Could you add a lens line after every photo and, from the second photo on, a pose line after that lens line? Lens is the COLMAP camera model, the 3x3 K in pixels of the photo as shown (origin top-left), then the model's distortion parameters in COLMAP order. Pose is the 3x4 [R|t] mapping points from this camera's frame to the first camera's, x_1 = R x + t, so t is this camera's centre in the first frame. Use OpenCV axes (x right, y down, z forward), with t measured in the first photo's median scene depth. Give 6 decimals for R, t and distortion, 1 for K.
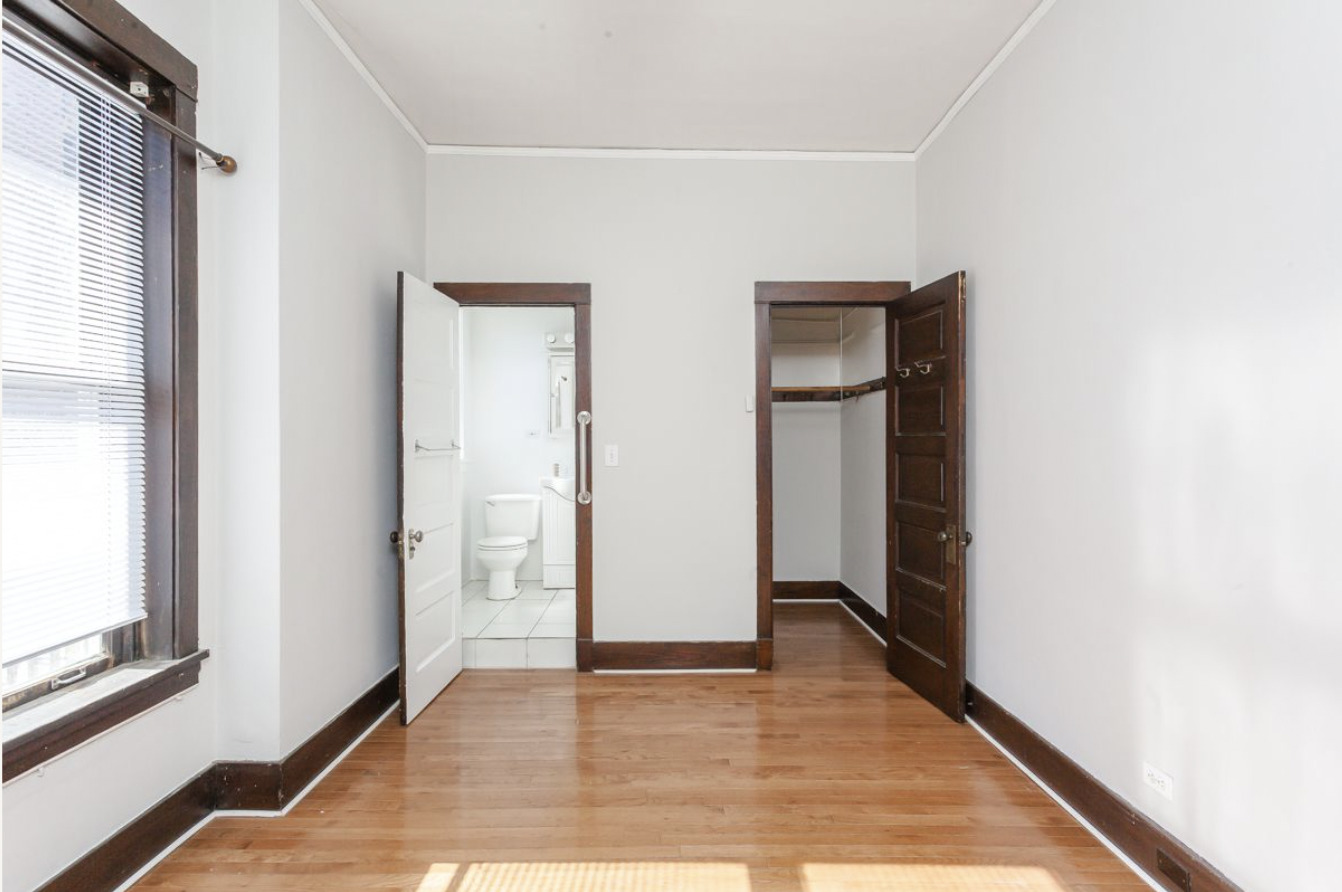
lens RADIAL K [[642.3, 0, 677.9], [0, 642.3, 443.6], [0, 0, 1]] dist [-0.012010, 0.009837]
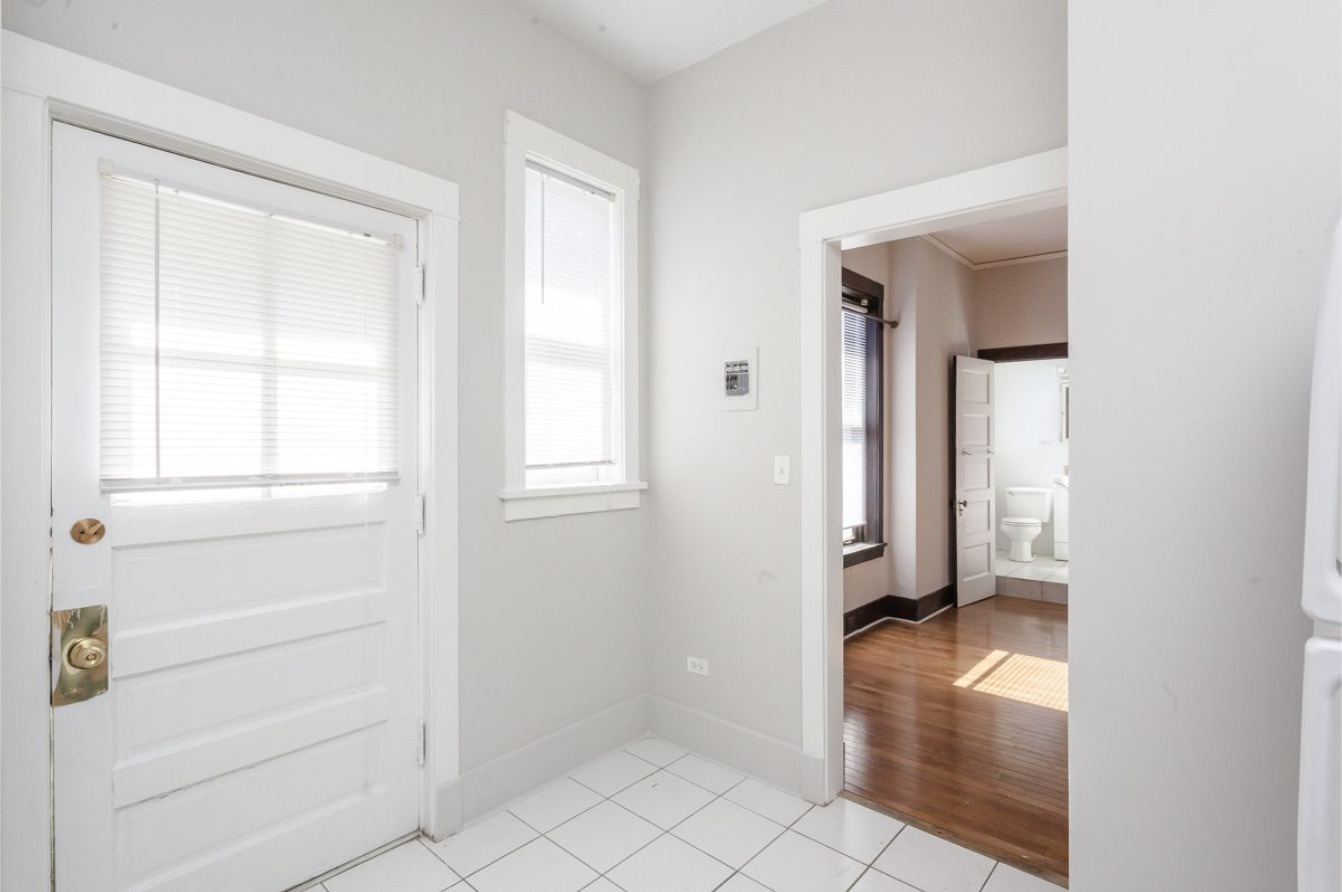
lens RADIAL K [[642.3, 0, 677.9], [0, 642.3, 443.6], [0, 0, 1]] dist [-0.012010, 0.009837]
pose [[0.740399, 0.001842, -0.672165, 0.147080], [-0.005050, 0.999983, -0.002823, -0.010358], [0.672149, 0.005485, 0.740396, -0.720209]]
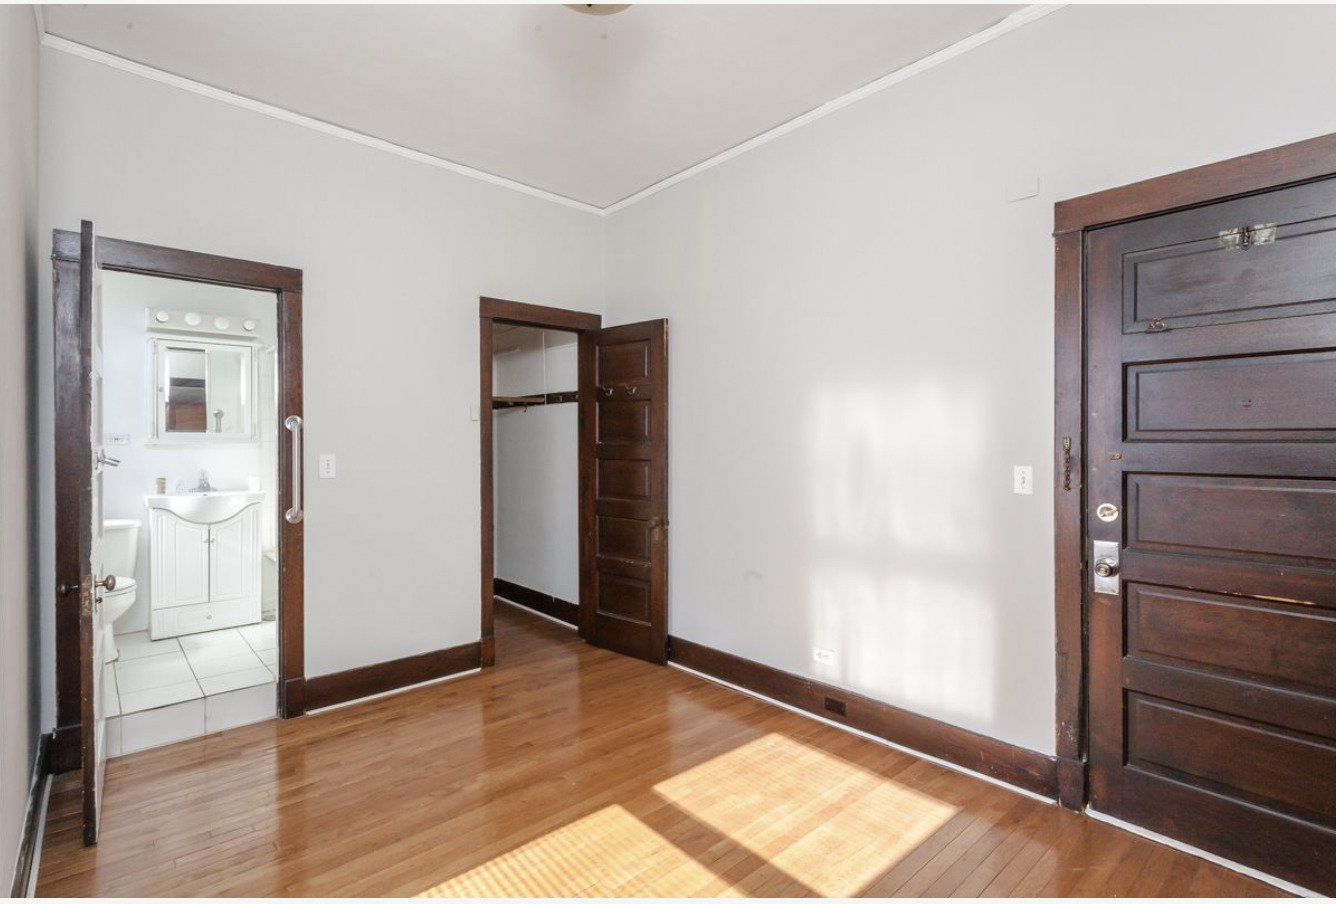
lens RADIAL K [[632.1, 0, 681.5], [0, 632.1, 442.8], [0, 0, 1]] dist [-0.003647, -0.000355]
pose [[0.747021, -0.000590, 0.664801, -0.330527], [0.003867, 0.999987, -0.003458, -0.009407], [-0.664790, 0.005154, 0.747013, 0.015707]]
